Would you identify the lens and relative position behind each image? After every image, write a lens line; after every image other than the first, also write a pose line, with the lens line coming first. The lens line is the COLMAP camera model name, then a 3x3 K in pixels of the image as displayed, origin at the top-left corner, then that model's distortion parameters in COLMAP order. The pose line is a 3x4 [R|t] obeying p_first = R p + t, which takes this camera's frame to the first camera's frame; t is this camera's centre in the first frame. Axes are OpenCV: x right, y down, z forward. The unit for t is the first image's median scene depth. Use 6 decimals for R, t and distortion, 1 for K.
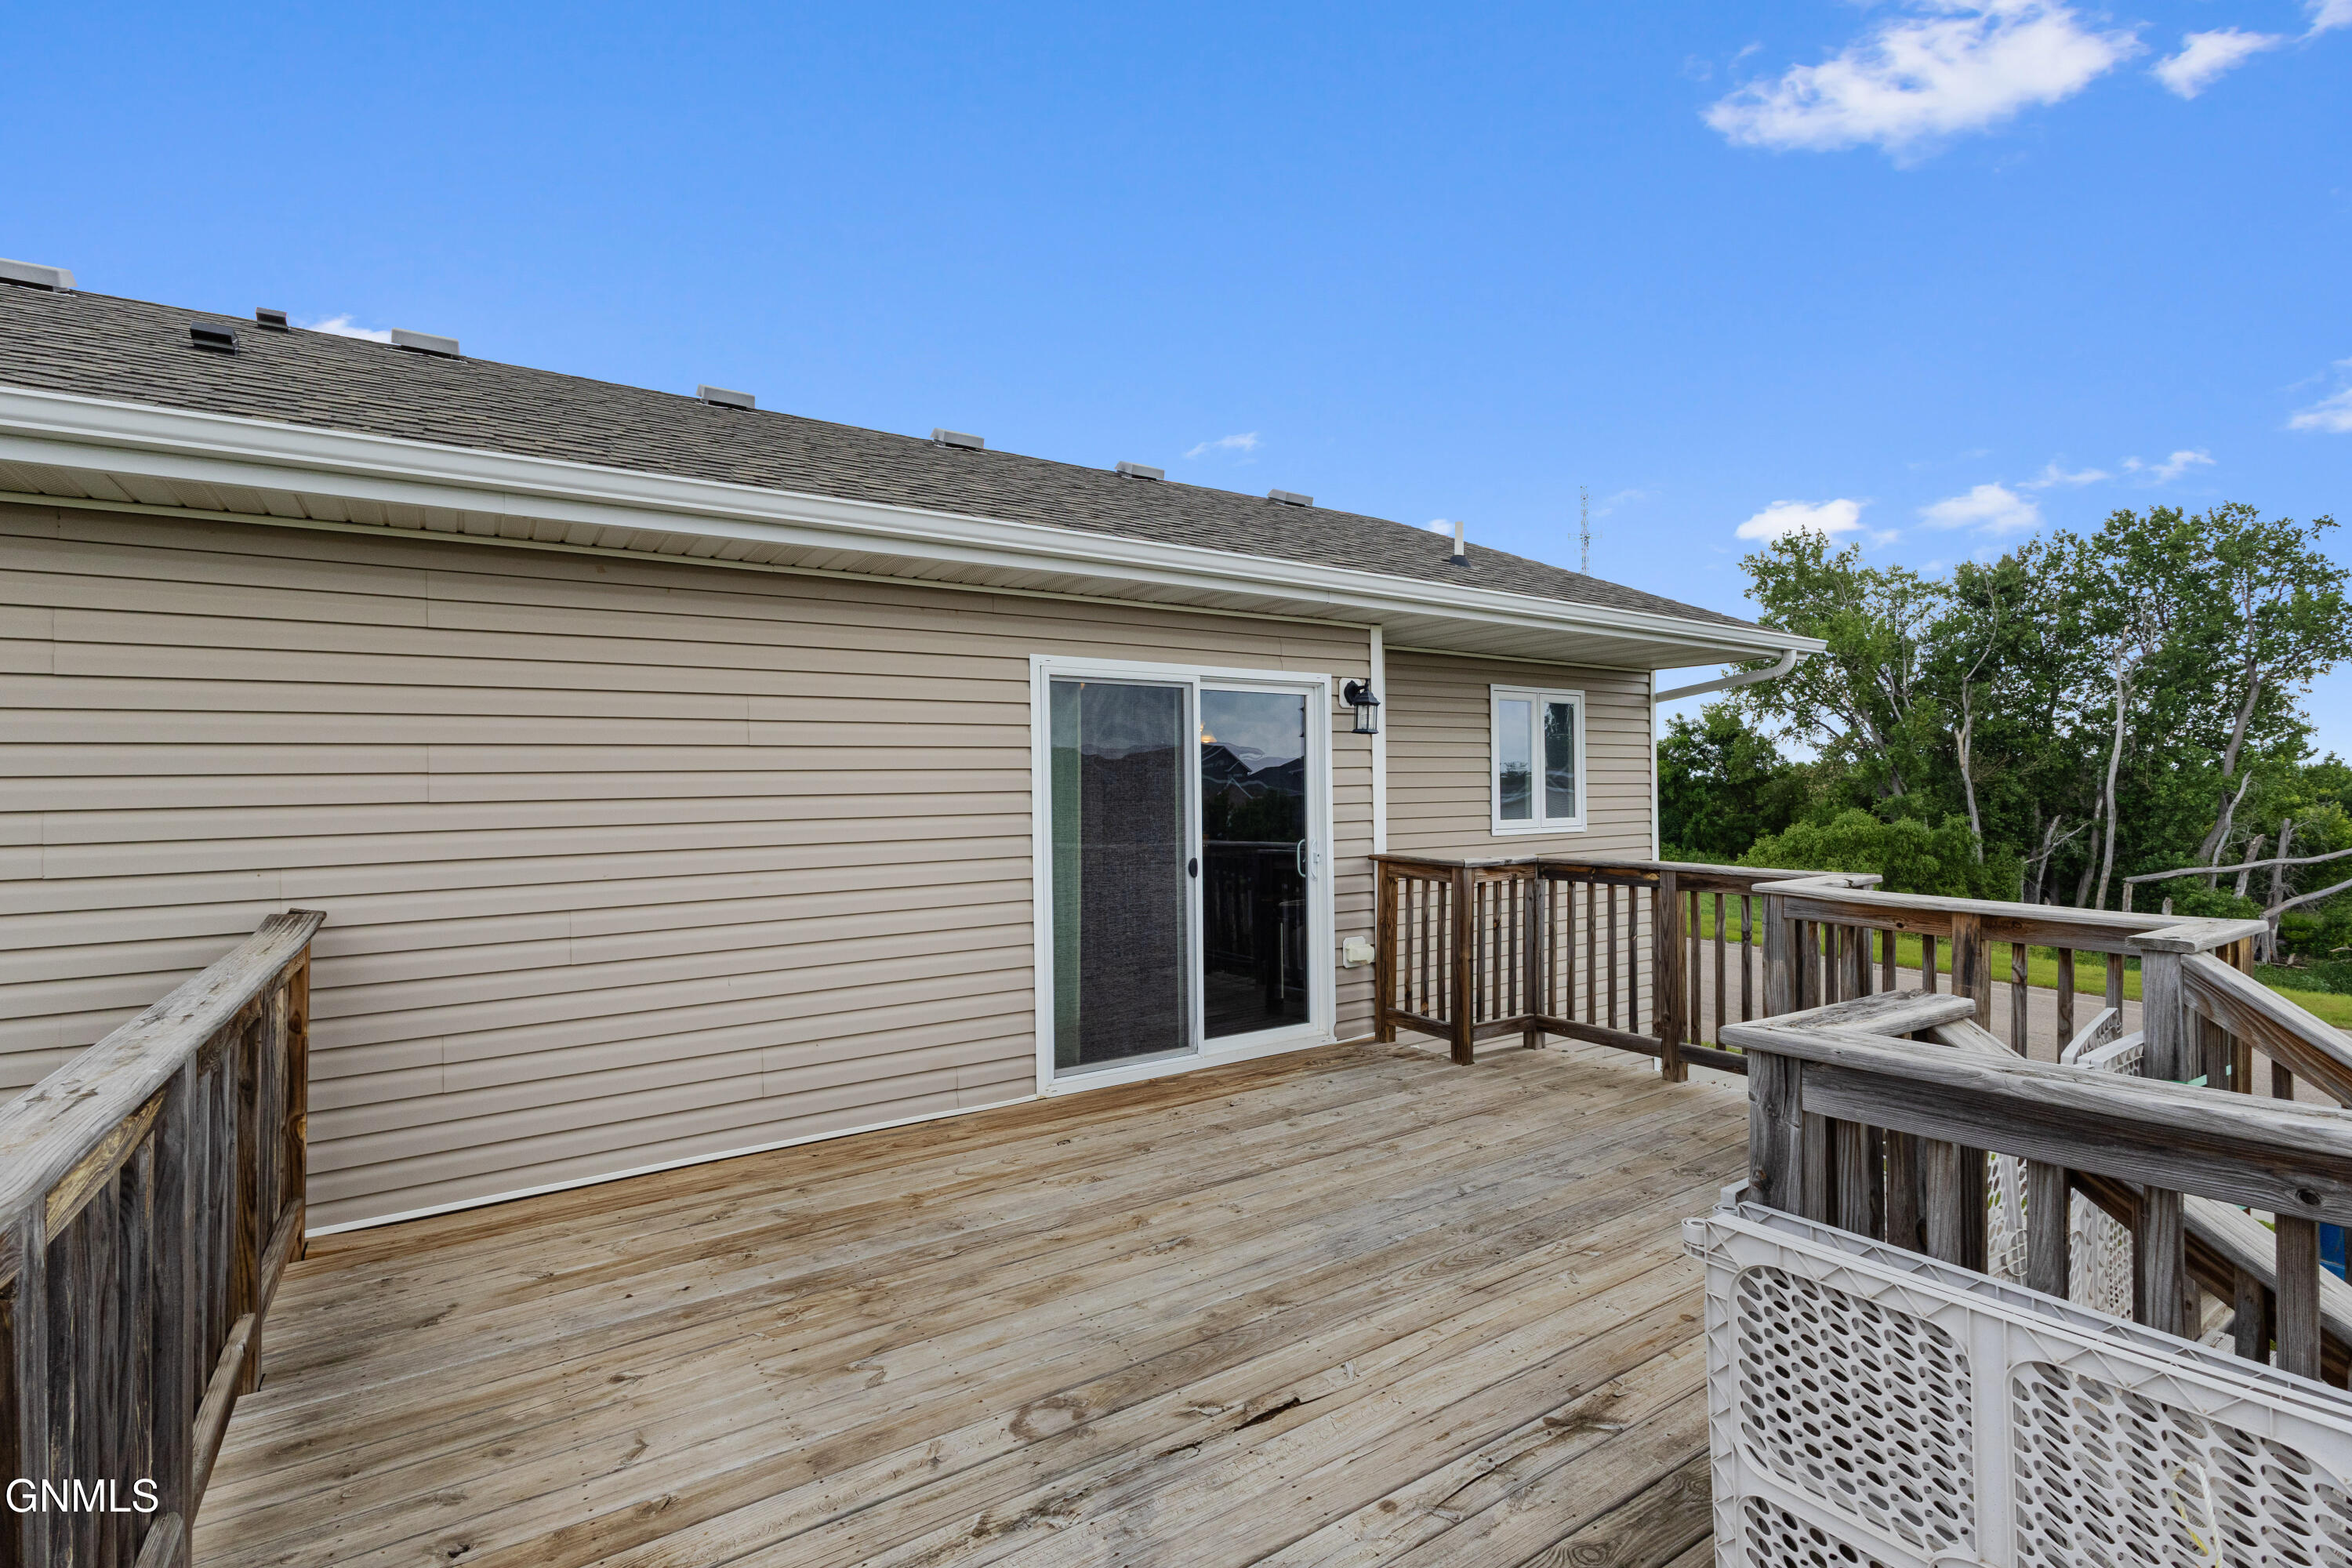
lens RADIAL K [[1073.1, 0, 1176.5], [0, 1073.1, 780.6], [0, 0, 1]] dist [0.001342, 0.000117]
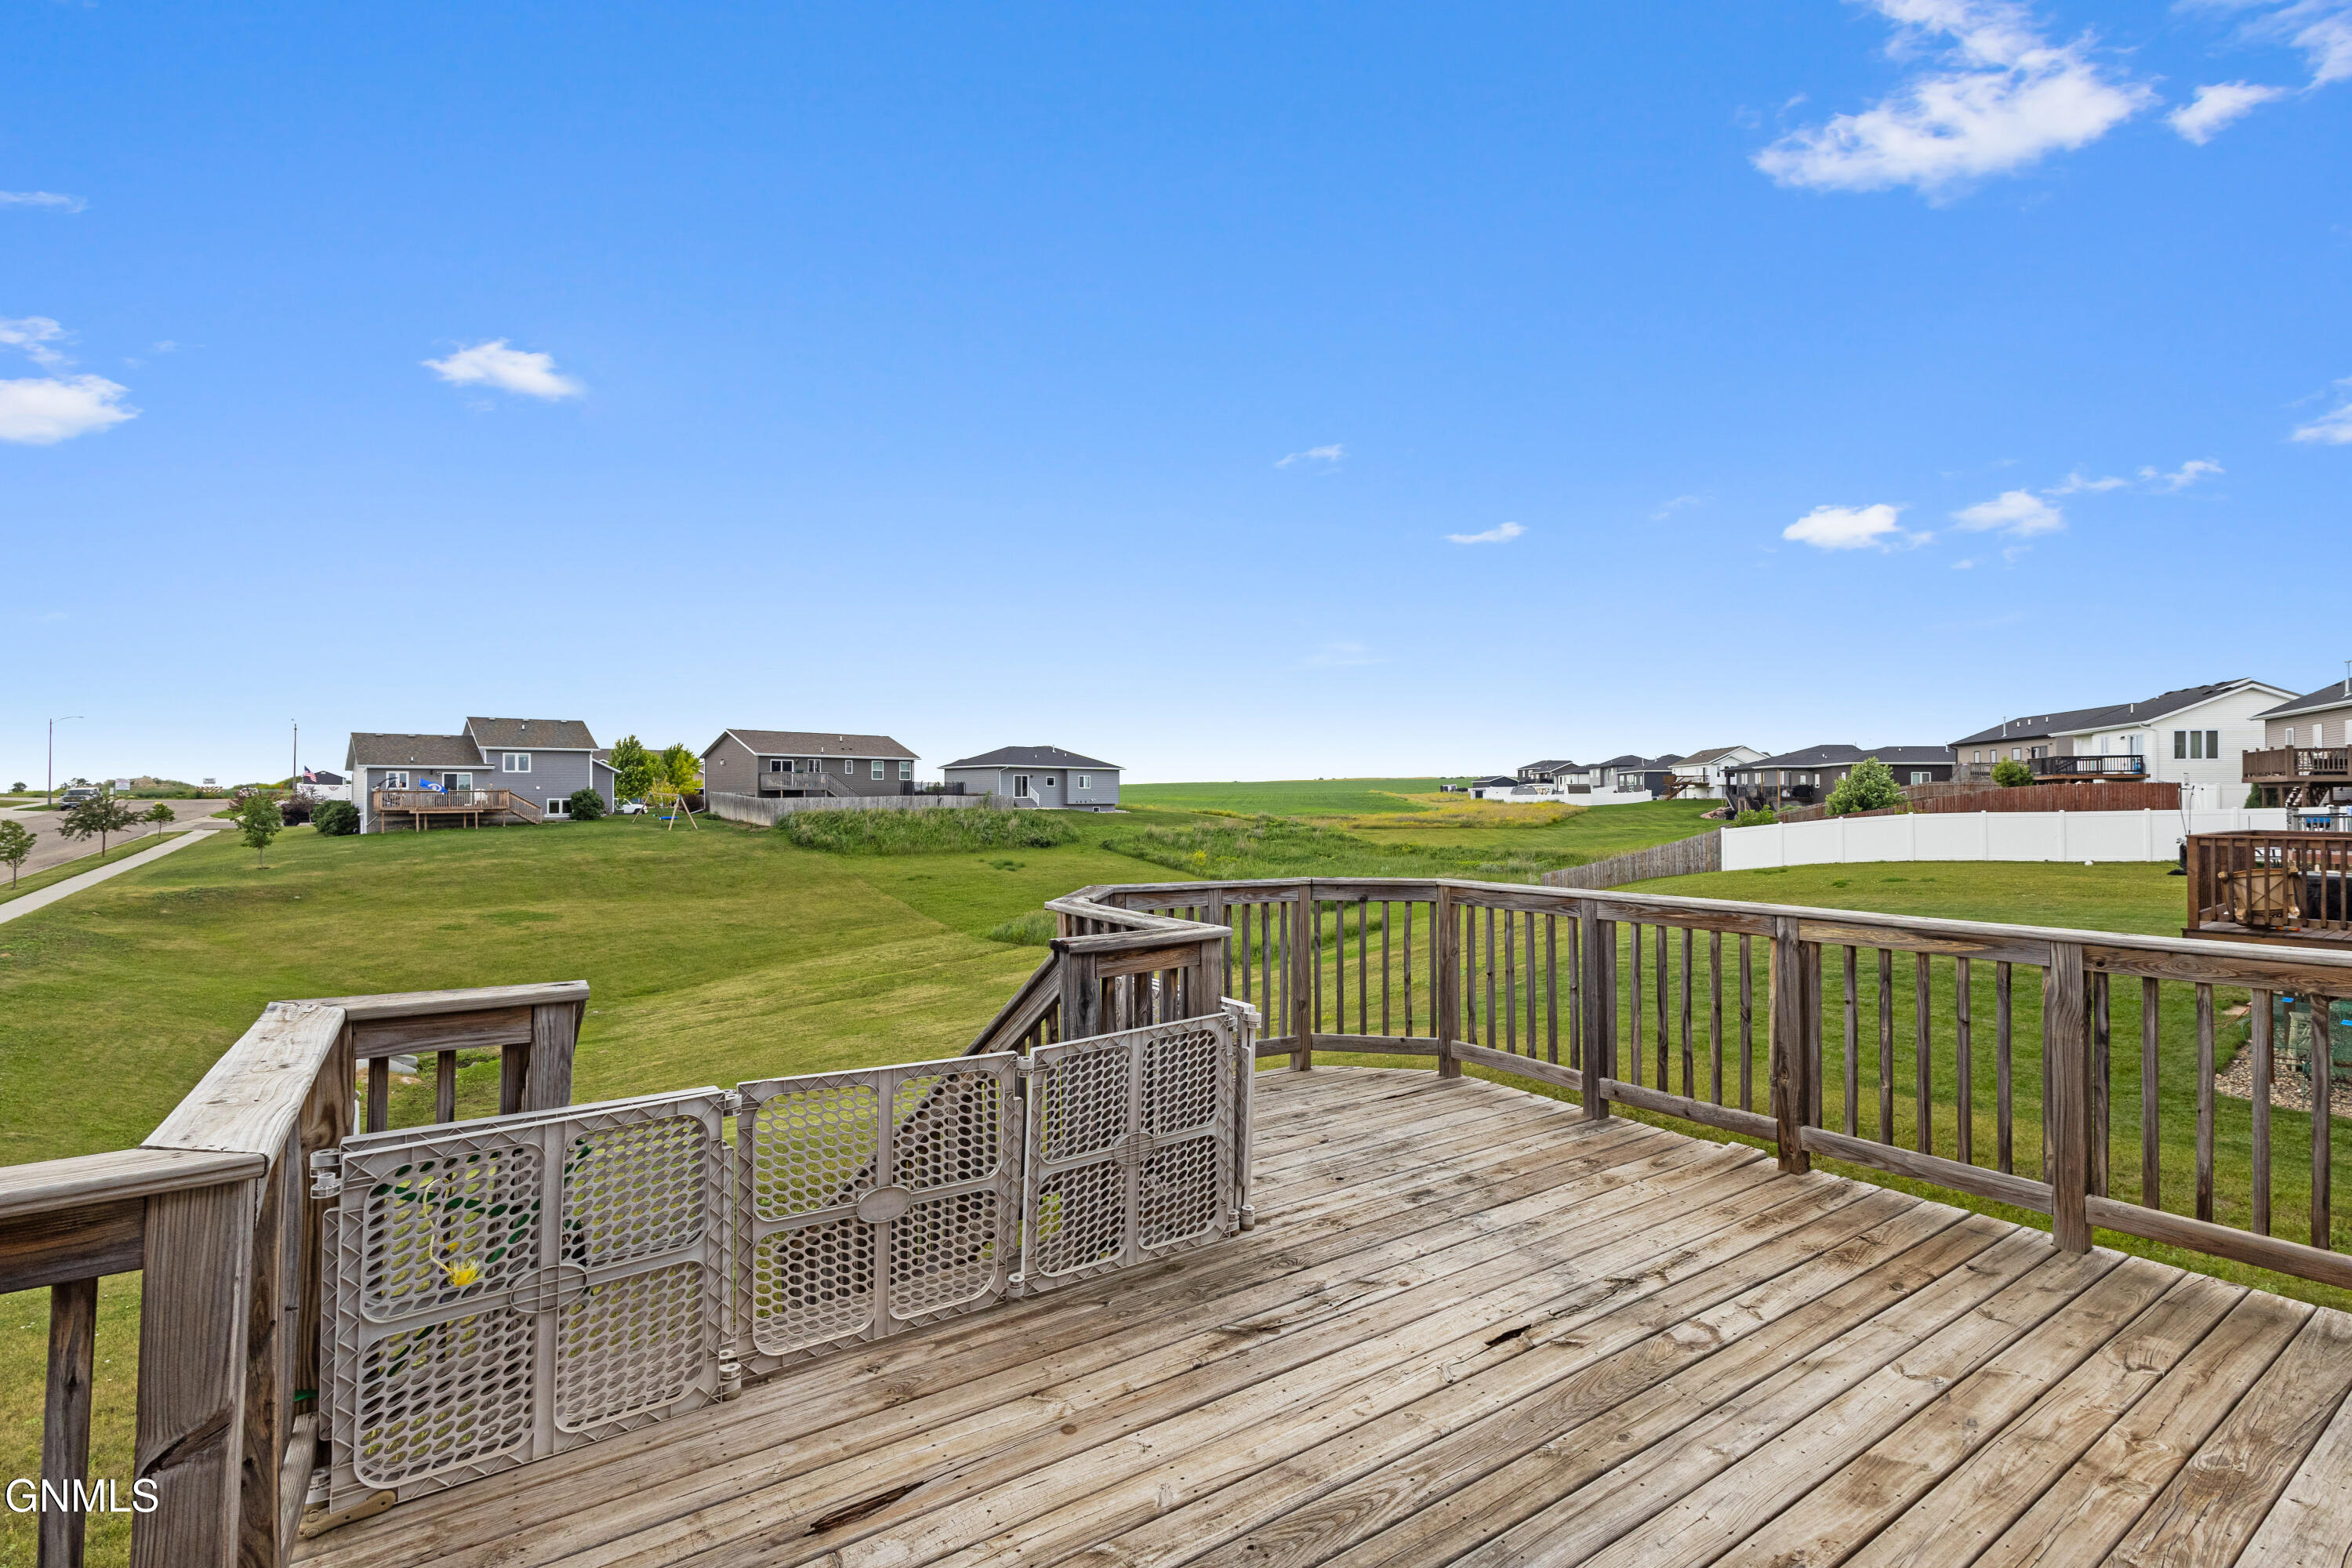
lens RADIAL K [[1073.1, 0, 1174.9], [0, 1073.1, 777.3], [0, 0, 1]] dist [0.001342, 0.000117]
pose [[-0.999819, 0.015356, -0.011226, 0.442042], [0.015611, 0.999614, -0.023003, -0.007726], [0.010868, -0.023174, -0.999672, 2.119076]]
